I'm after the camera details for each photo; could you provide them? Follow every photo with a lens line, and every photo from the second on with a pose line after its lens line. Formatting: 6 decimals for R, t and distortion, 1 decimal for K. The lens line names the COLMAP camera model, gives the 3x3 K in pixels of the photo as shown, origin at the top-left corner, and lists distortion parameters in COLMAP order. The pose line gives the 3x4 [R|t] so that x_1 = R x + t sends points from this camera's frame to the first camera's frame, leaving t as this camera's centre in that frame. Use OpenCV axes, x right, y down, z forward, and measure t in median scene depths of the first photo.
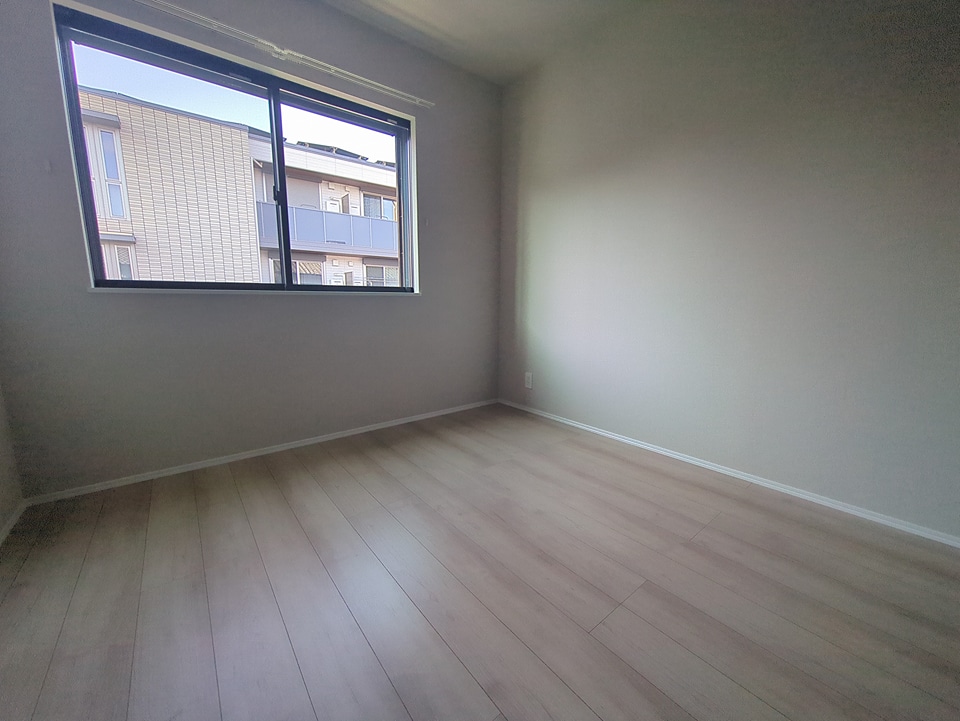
lens RADIAL K [[374.1, 0, 480.0], [0, 374.1, 360.5], [0, 0, 1]] dist [-0.010189, -0.000058]
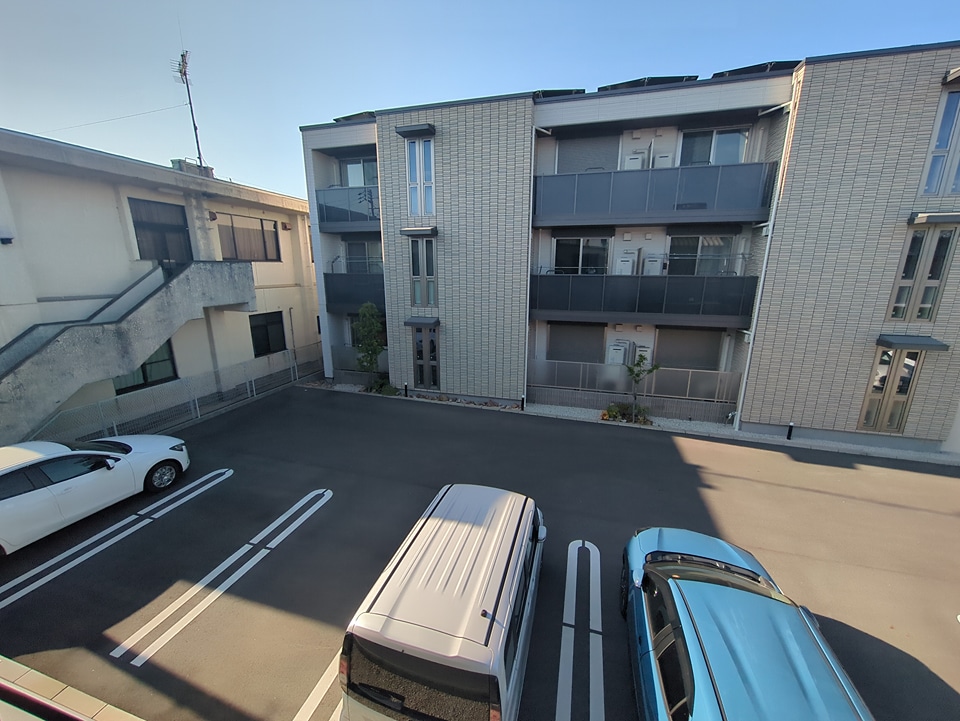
lens RADIAL K [[374.1, 0, 480.0], [0, 374.1, 360.5], [0, 0, 1]] dist [-0.010189, -0.000058]
pose [[0.579219, 0.178790, -0.795323, 0.127995], [-0.127495, 0.983513, 0.128243, -0.082048], [0.805140, 0.027118, 0.592465, 0.358289]]
